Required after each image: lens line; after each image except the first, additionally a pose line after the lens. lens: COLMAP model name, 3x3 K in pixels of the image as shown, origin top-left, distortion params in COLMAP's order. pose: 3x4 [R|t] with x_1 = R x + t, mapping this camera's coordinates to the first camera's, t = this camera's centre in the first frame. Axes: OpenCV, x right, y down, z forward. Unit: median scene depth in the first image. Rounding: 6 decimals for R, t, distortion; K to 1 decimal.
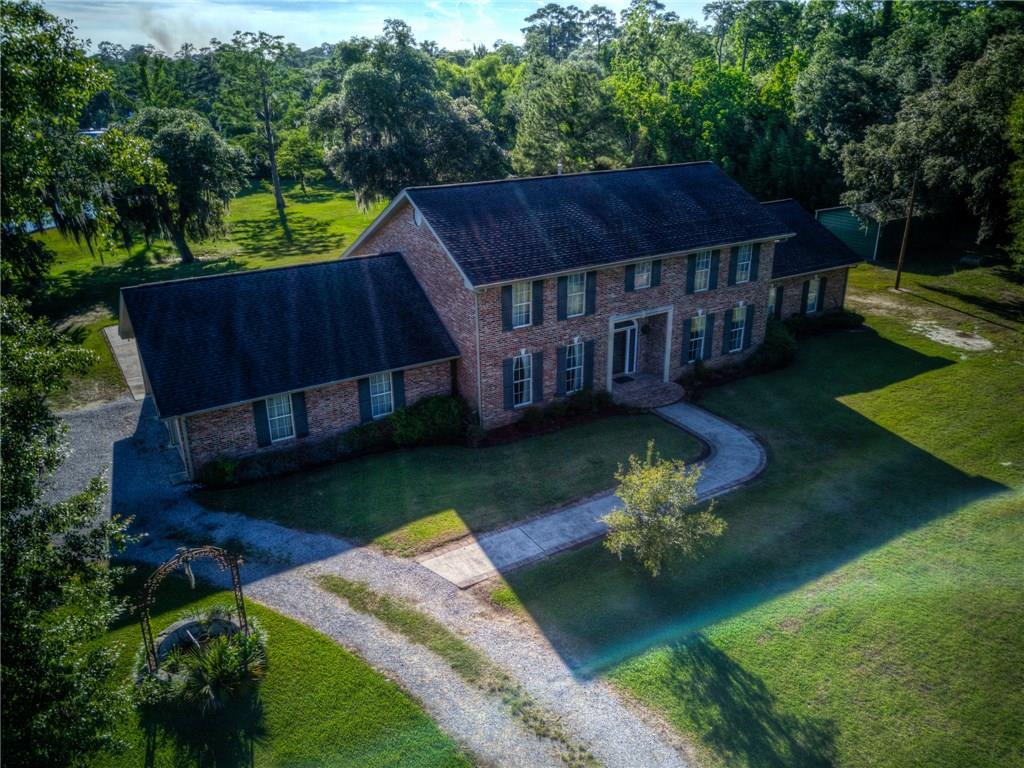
lens RADIAL K [[738.7, 0, 512.0], [0, 738.7, 384.0], [0, 0, 1]] dist [0.001094, -0.000349]
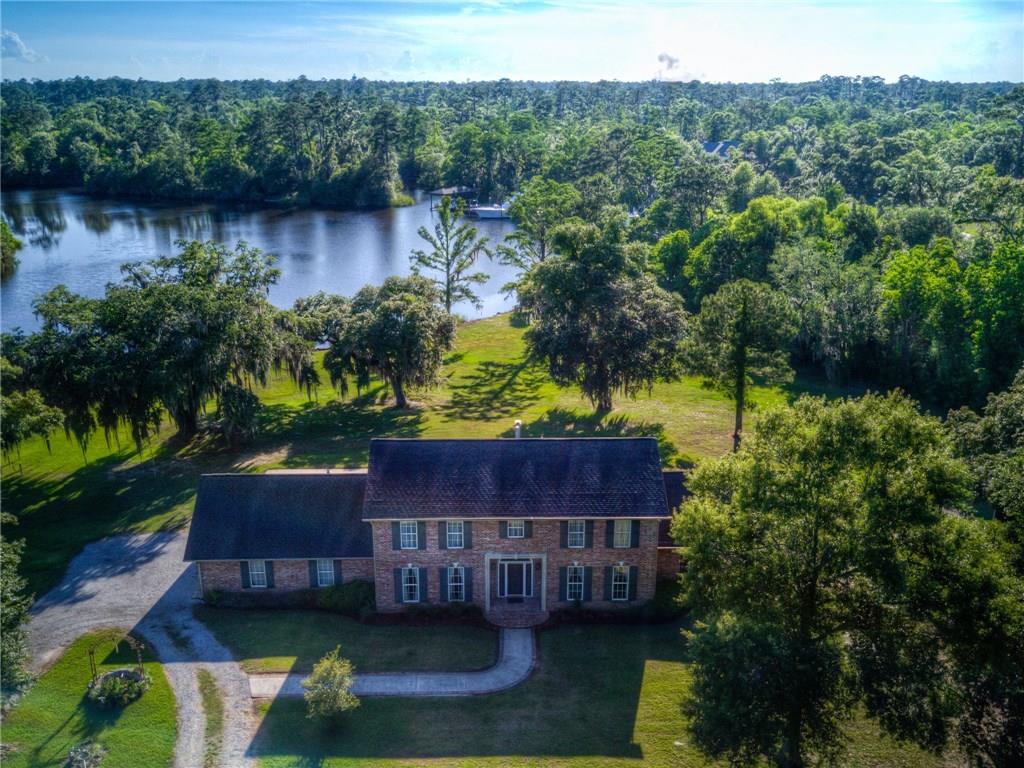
lens RADIAL K [[874.0, 0, 512.0], [0, 874.0, 384.0], [0, 0, 1]] dist [0.121914, -0.331125]
pose [[0.891052, 0.146461, -0.429623, 0.922219], [-0.207816, 0.973117, -0.099276, -0.271378], [0.403534, 0.177743, 0.897534, -0.575082]]
